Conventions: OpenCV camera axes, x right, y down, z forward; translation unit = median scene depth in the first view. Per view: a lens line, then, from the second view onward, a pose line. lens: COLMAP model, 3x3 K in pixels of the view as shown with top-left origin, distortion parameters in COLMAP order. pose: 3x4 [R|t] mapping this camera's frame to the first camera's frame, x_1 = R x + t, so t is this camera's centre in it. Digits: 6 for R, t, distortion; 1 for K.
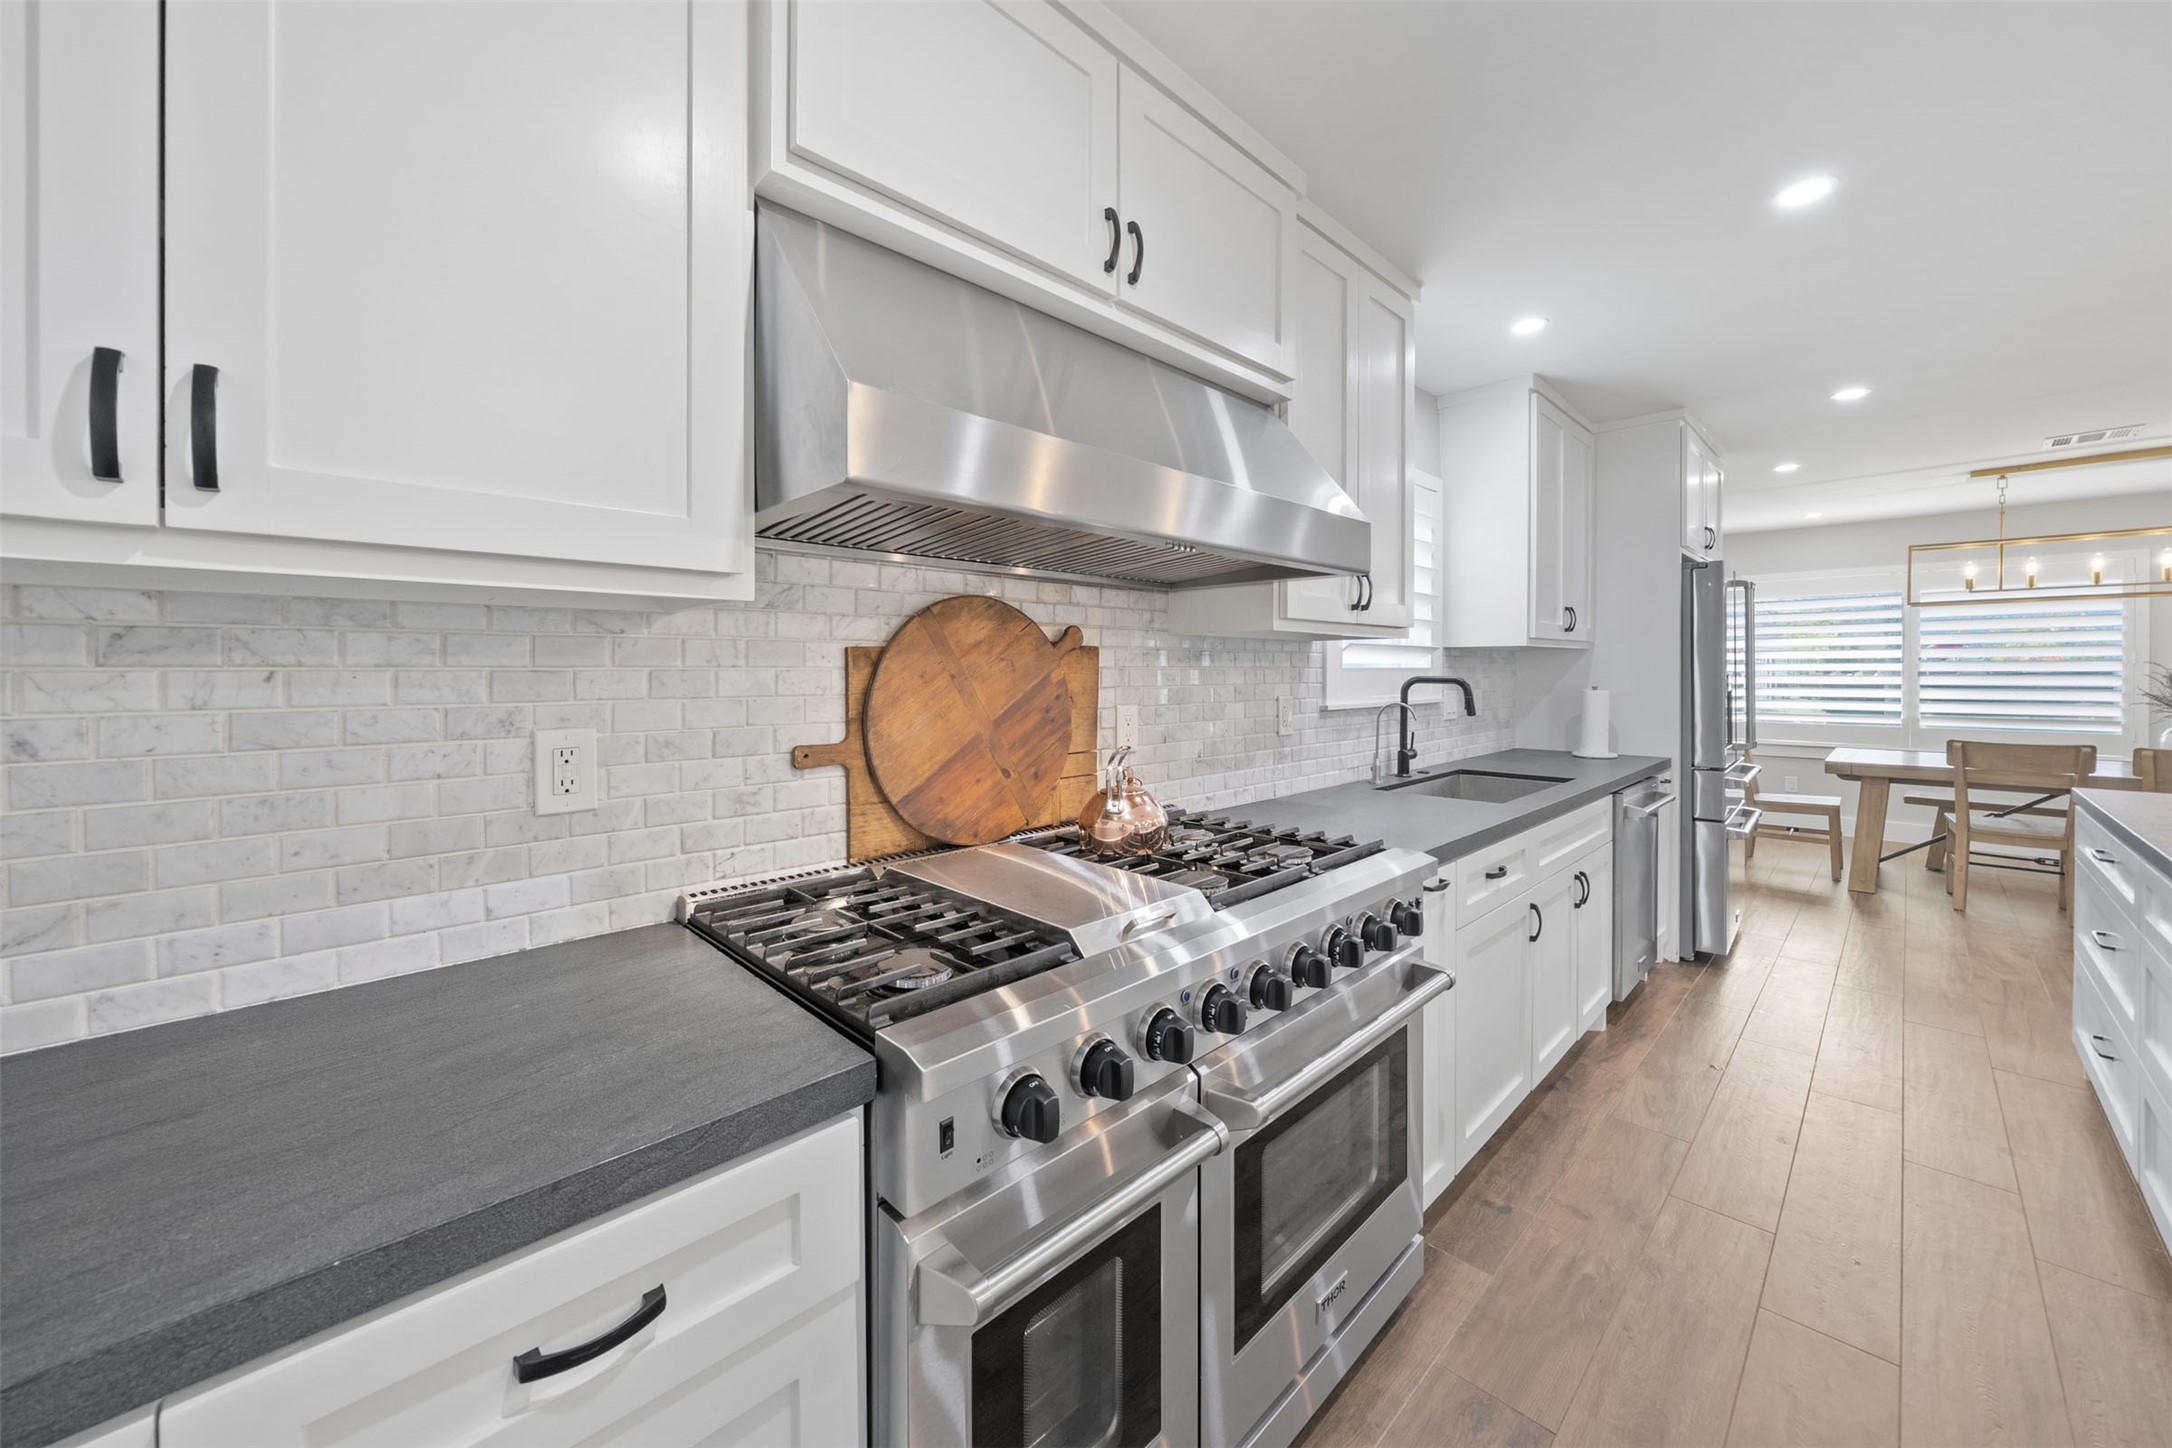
lens RADIAL K [[793.2, 0, 1081.7], [0, 793.2, 677.4], [0, 0, 1]] dist [-0.007744, 0.000115]
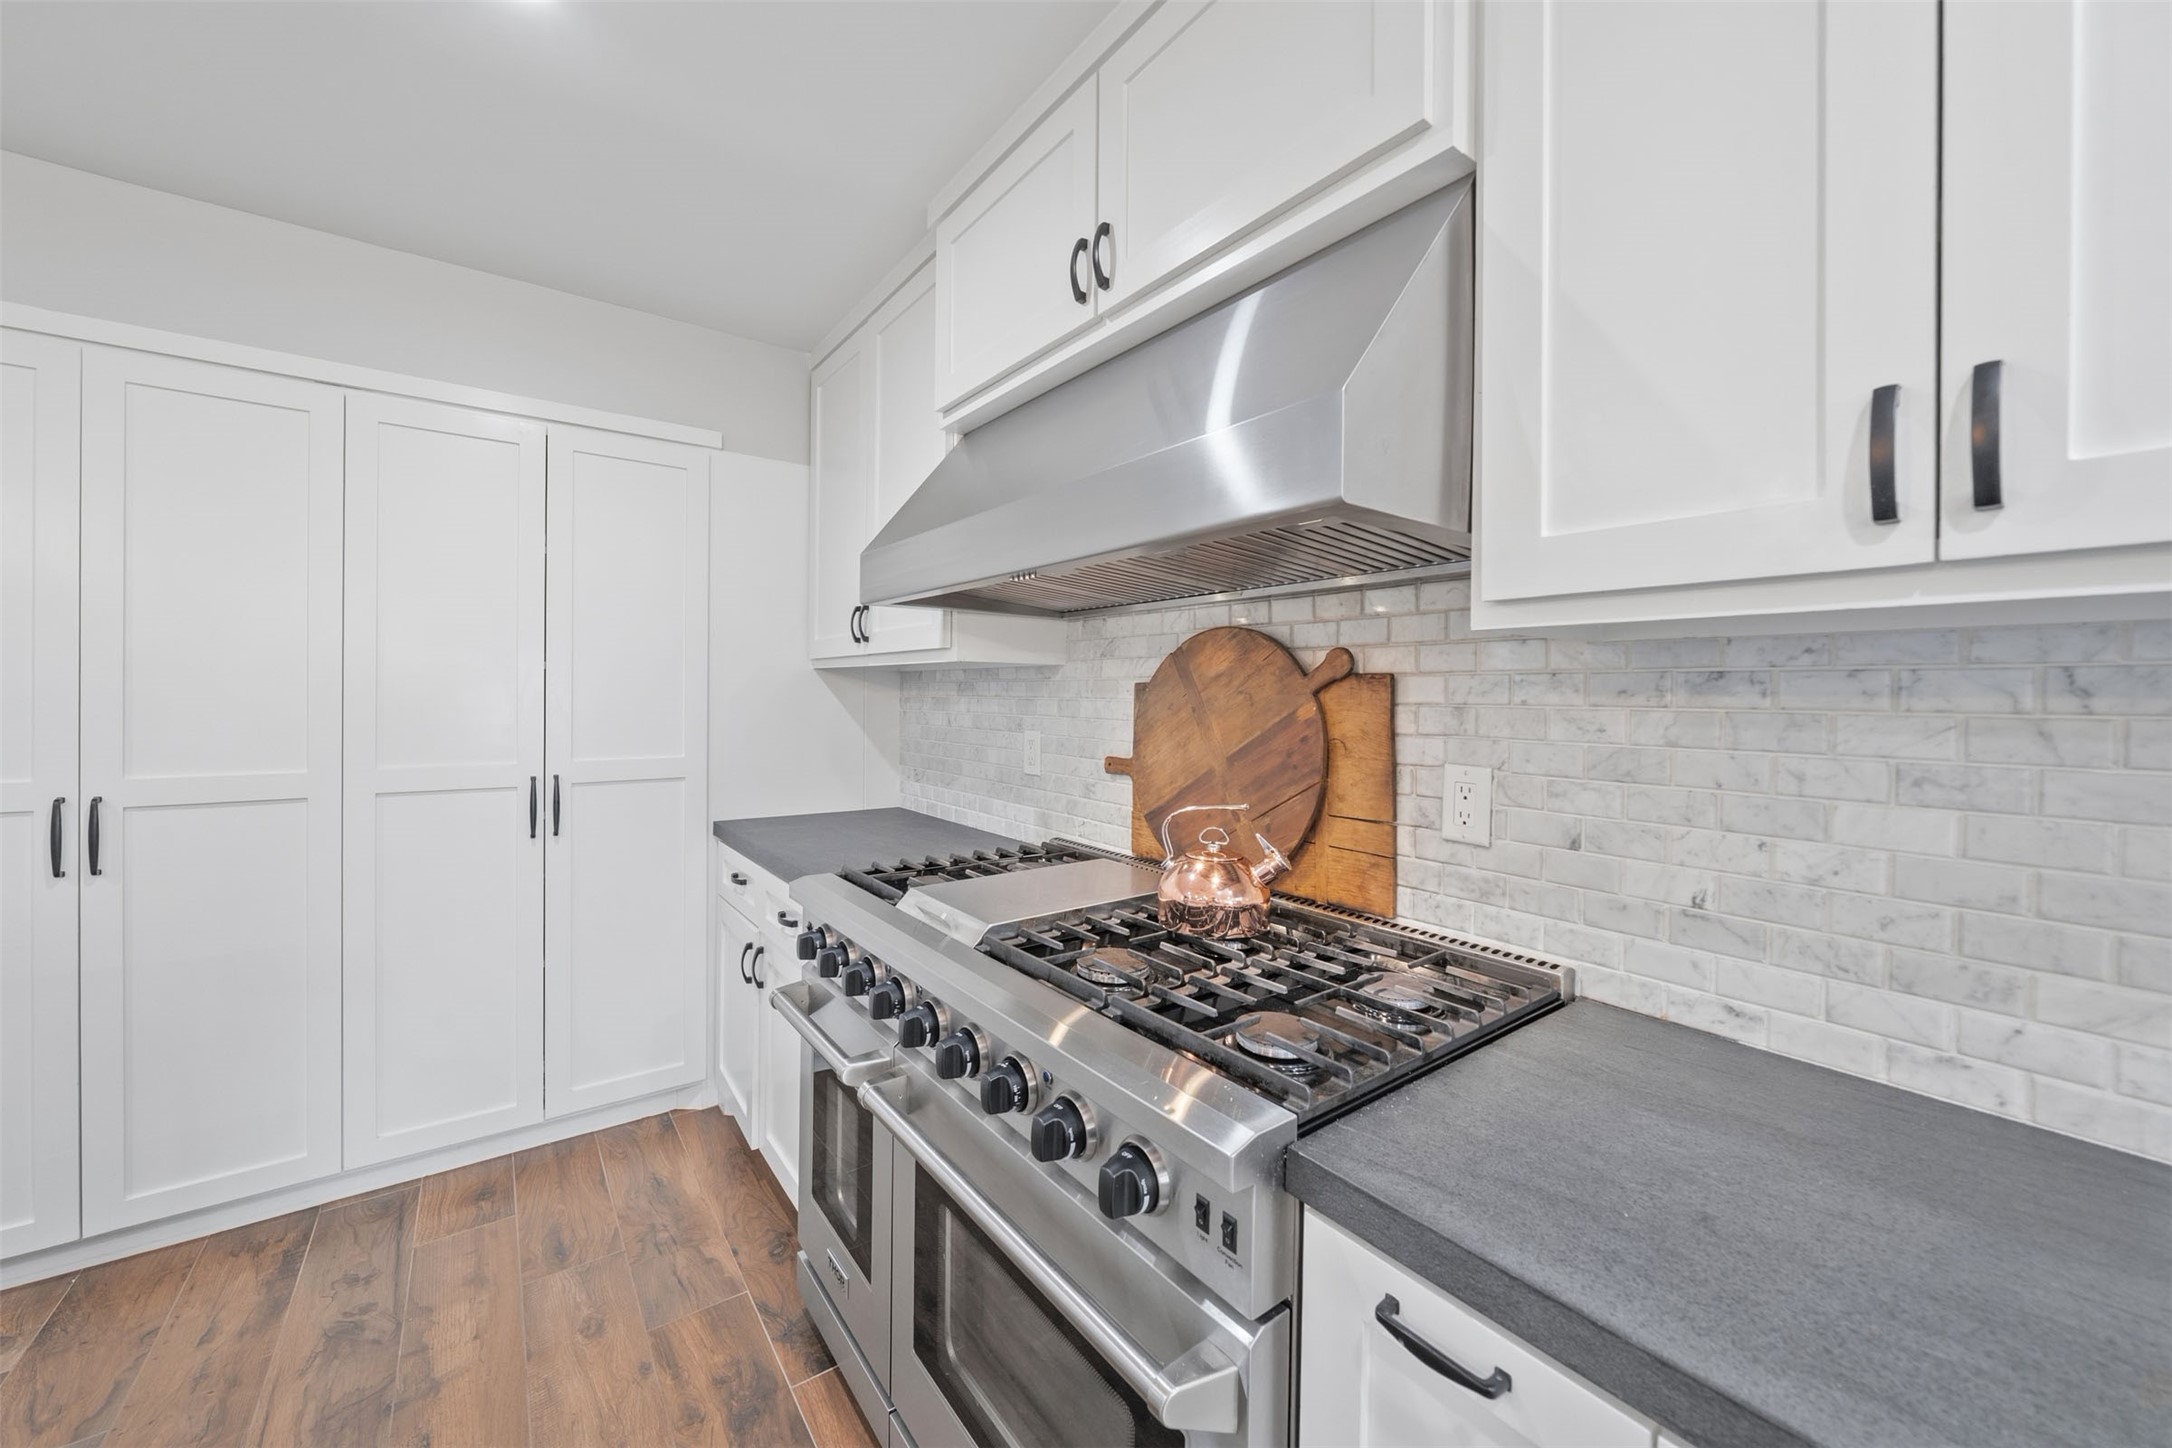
lens RADIAL K [[794.4, 0, 1078.8], [0, 794.4, 697.5], [0, 0, 1]] dist [-0.010687, 0.001385]
pose [[-0.121415, 0.003765, -0.992595, 0.750741], [-0.021020, 0.999759, 0.006364, -0.016768], [0.992379, 0.021637, -0.121307, 0.827222]]
